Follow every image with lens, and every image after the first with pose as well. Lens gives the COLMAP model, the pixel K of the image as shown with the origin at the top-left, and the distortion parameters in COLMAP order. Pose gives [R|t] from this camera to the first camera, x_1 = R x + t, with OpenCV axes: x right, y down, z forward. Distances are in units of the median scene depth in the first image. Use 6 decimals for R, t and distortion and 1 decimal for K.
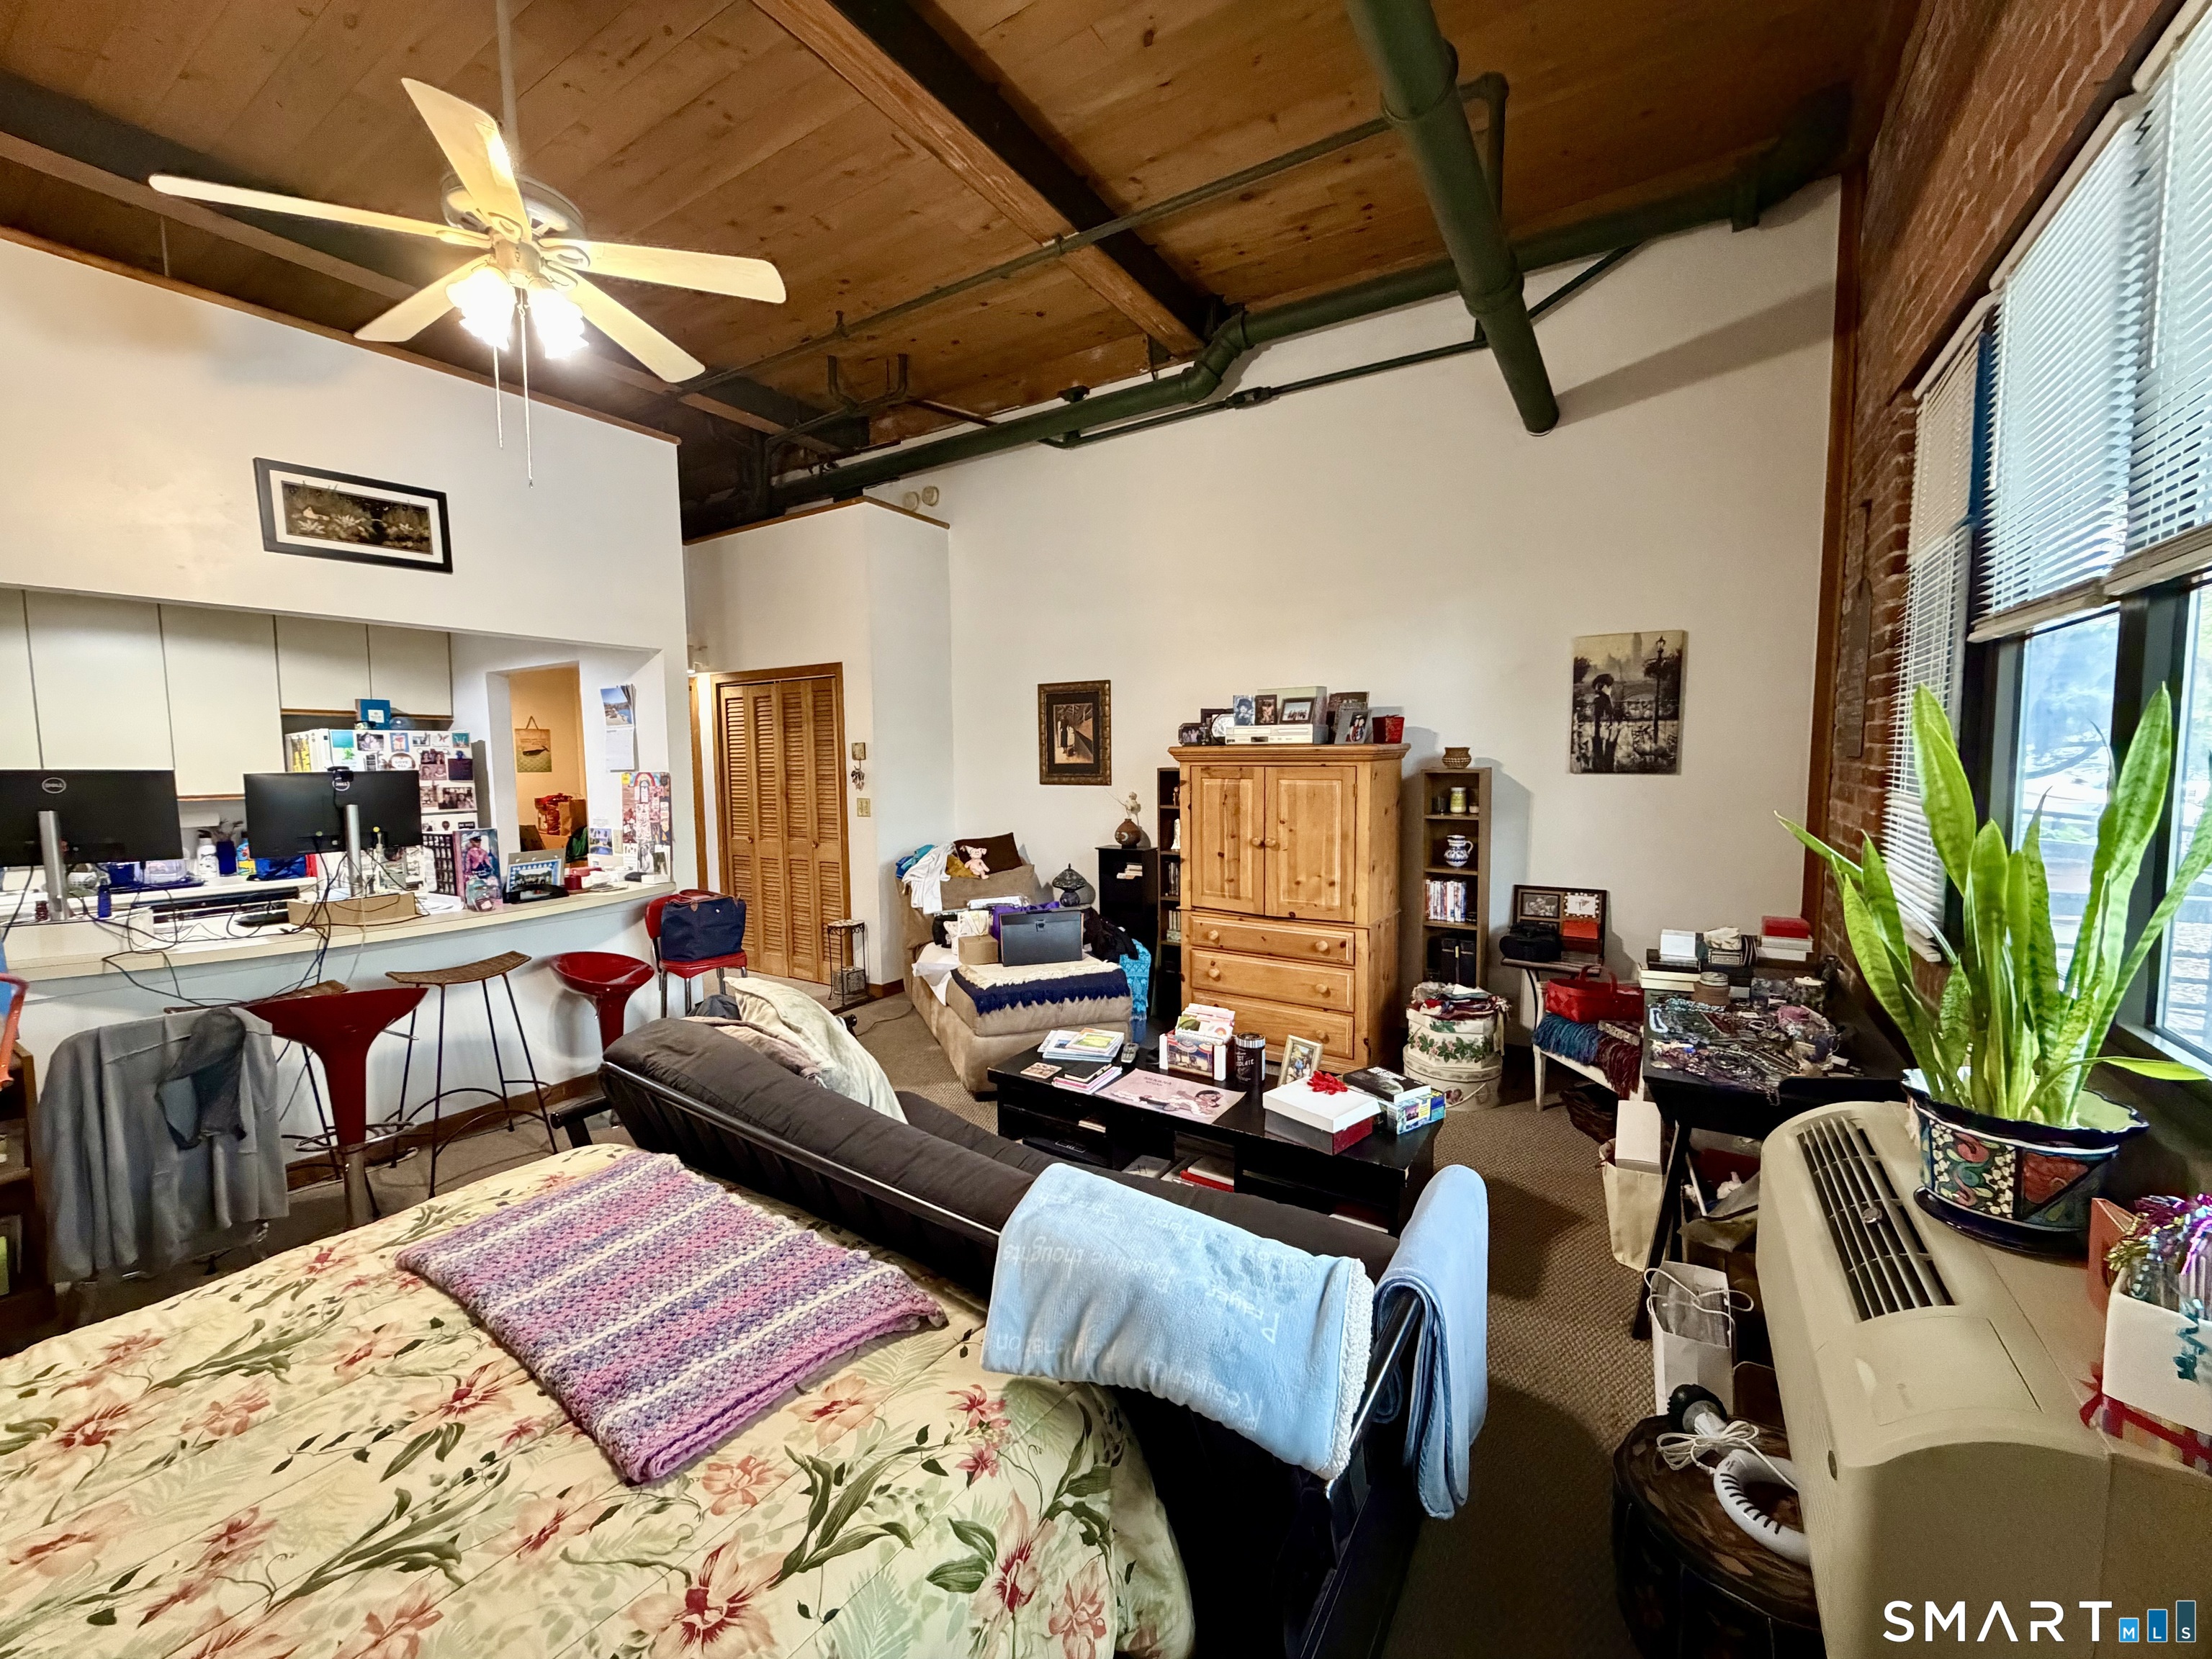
lens RADIAL K [[881.3, 0, 1102.8], [0, 881.3, 831.1], [0, 0, 1]] dist [0.000763, -0.000327]
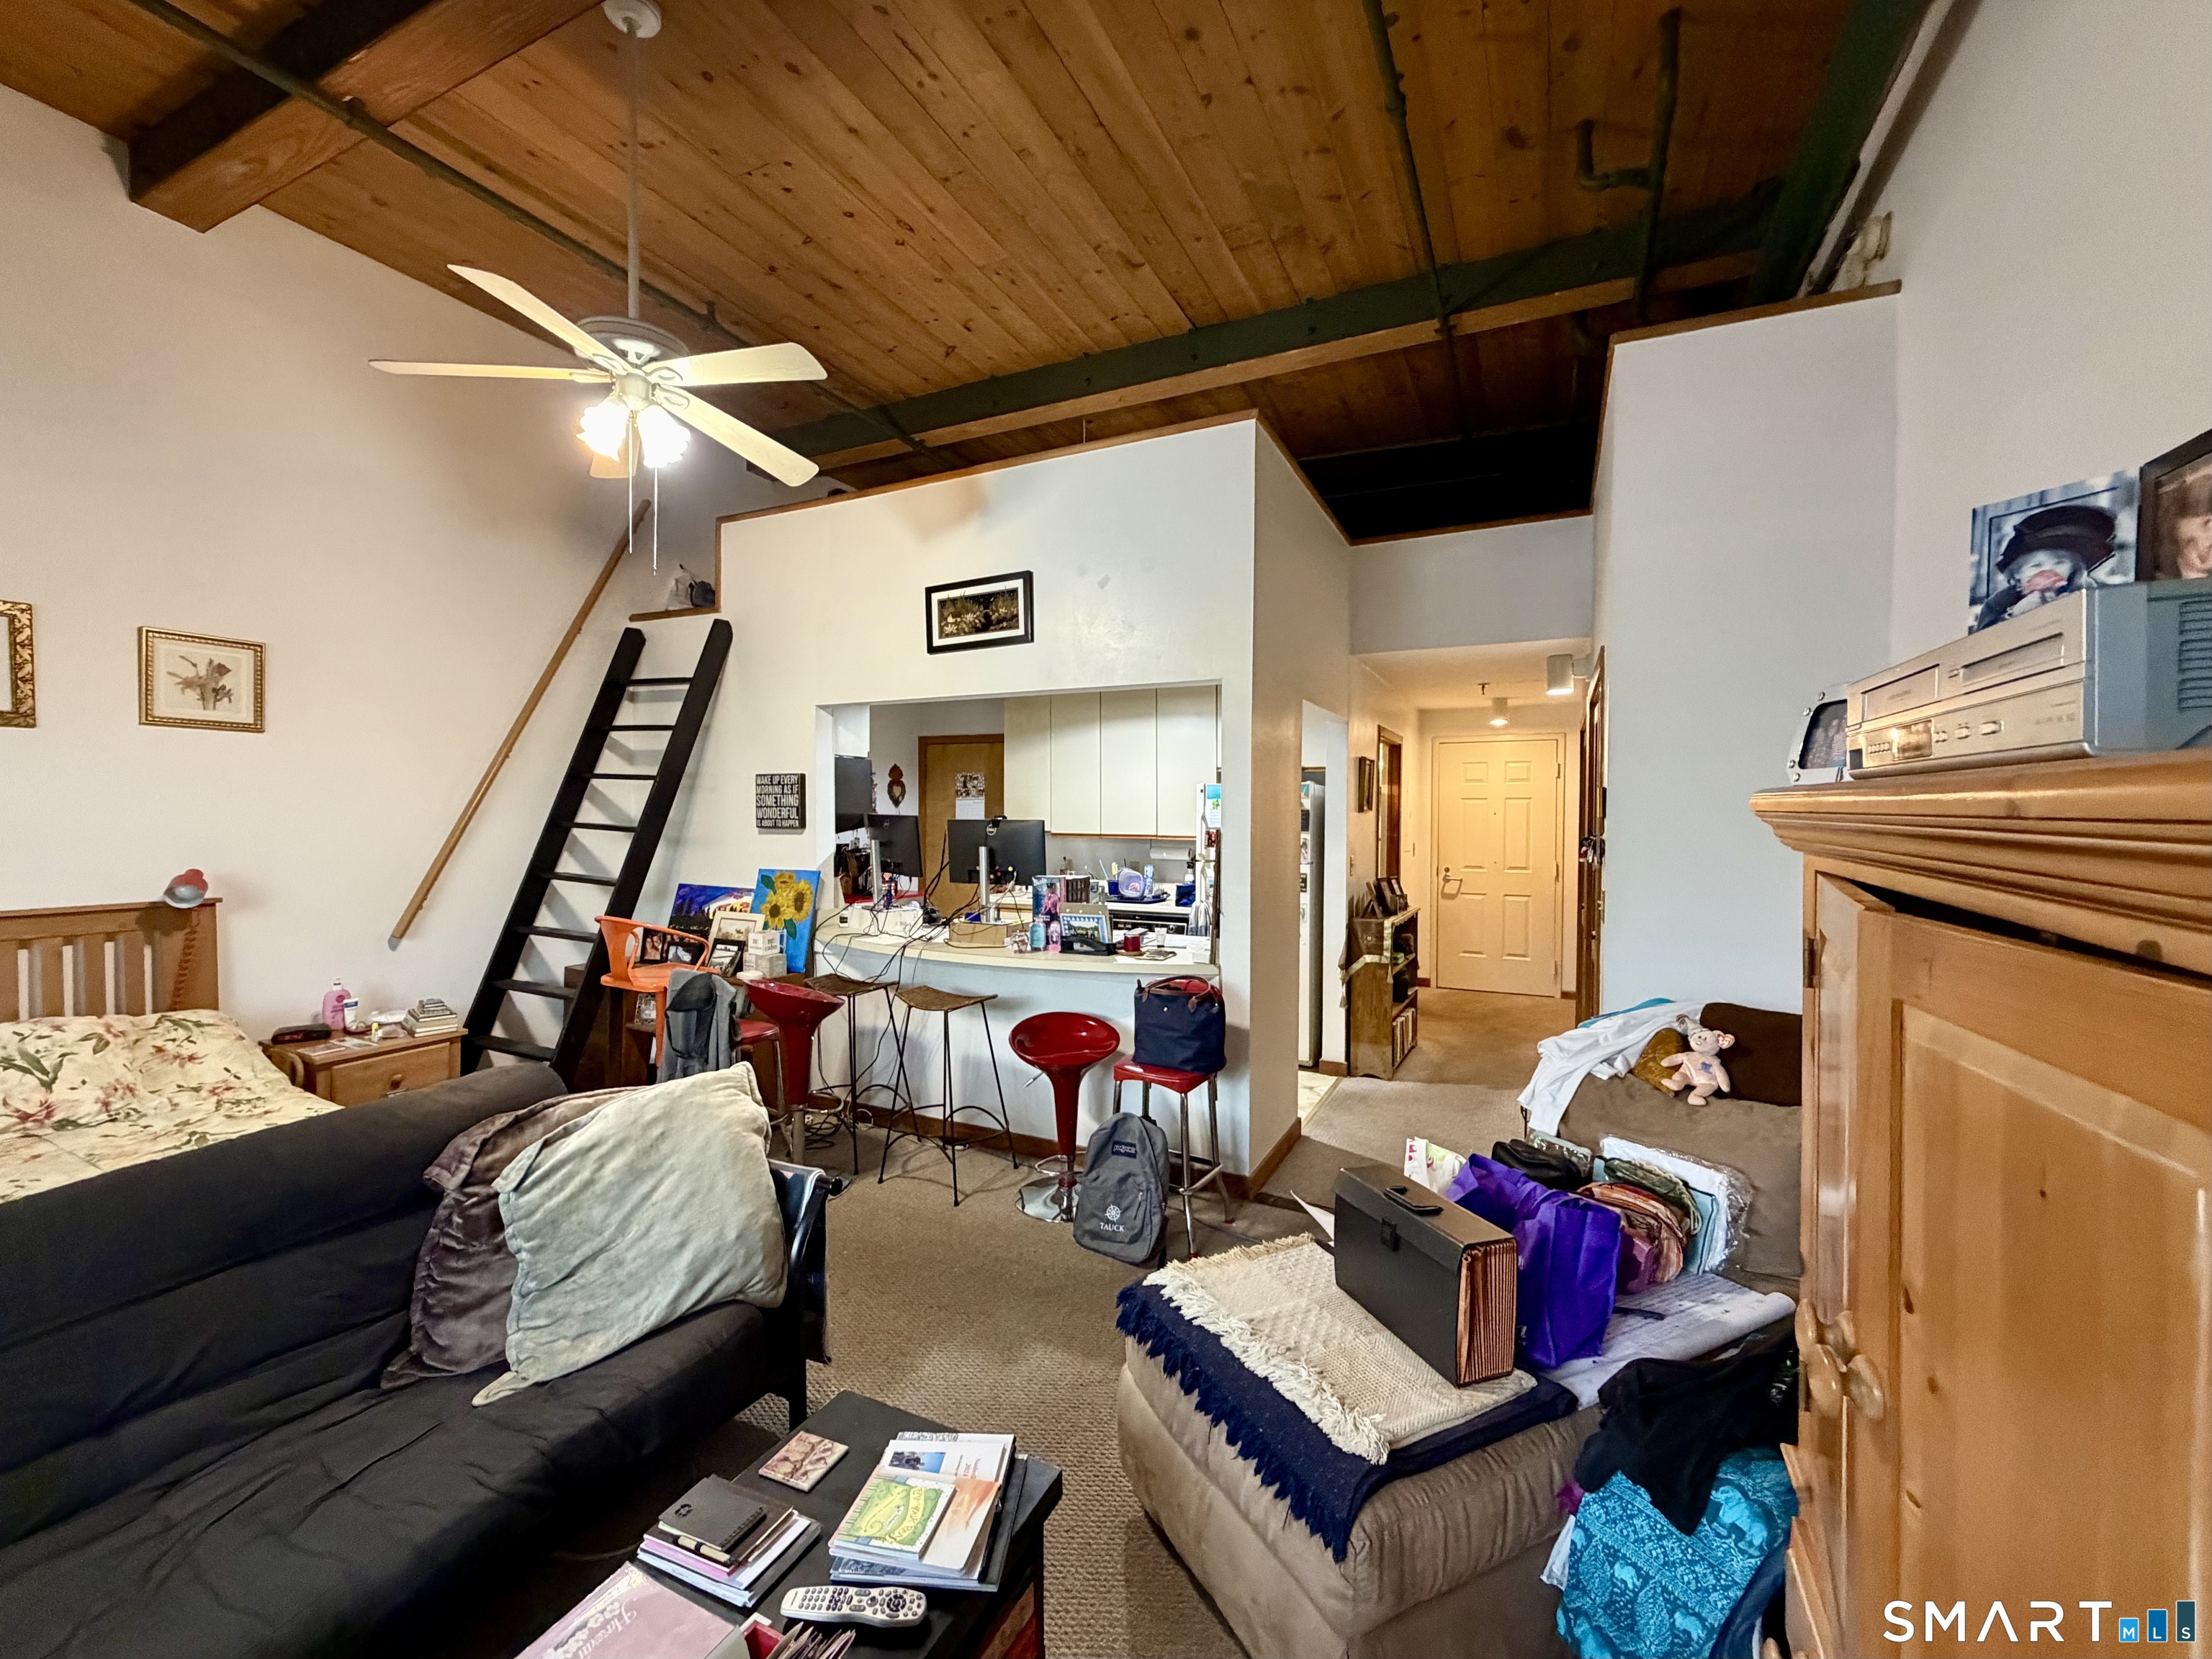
lens RADIAL K [[908.6, 0, 1106.0], [0, 908.6, 829.5], [0, 0, 1]] dist [-0.000984, -0.000181]
pose [[0.111065, 0.029860, -0.993364, 0.352078], [-0.094010, 0.995382, 0.019410, -0.078472], [0.989357, 0.091230, 0.113360, 0.855792]]
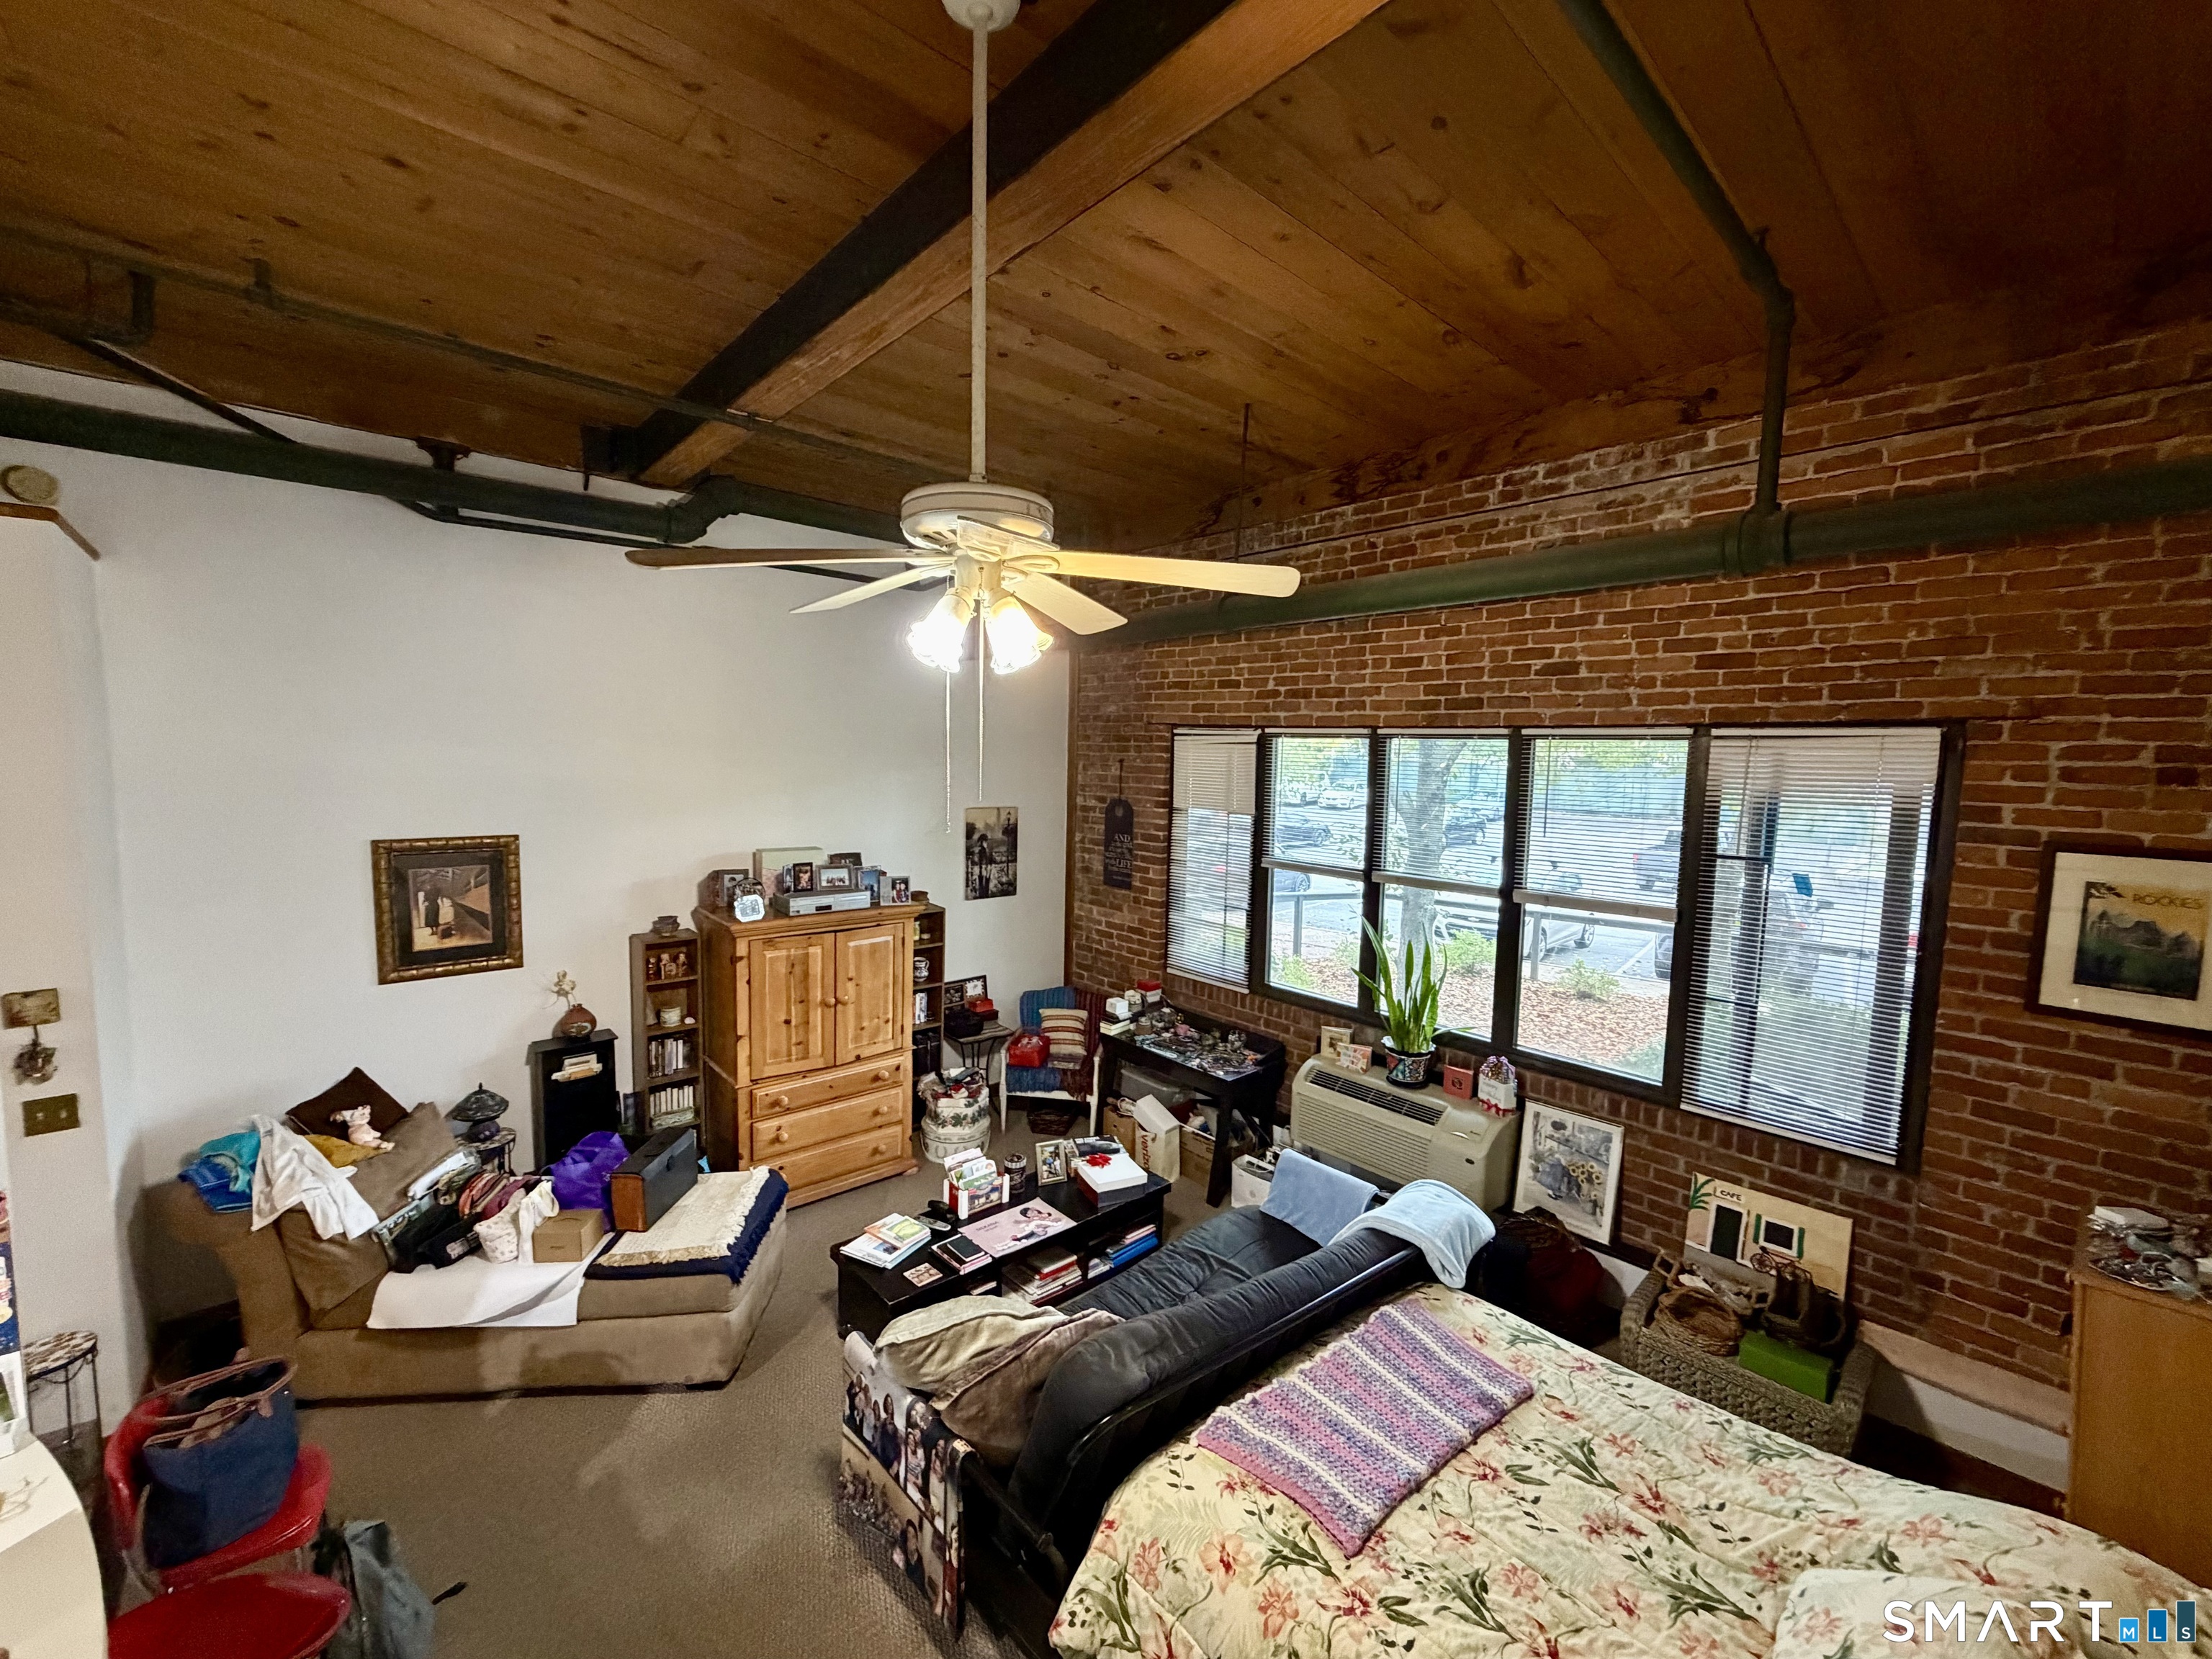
lens RADIAL K [[890.8, 0, 1106.0], [0, 890.8, 829.5], [0, 0, 1]] dist [0.000902, 0.000017]
pose [[0.270330, -0.070125, 0.960210, -0.801807], [0.058819, 0.996684, 0.056229, -0.249794], [-0.960969, 0.041278, 0.273558, 0.371459]]
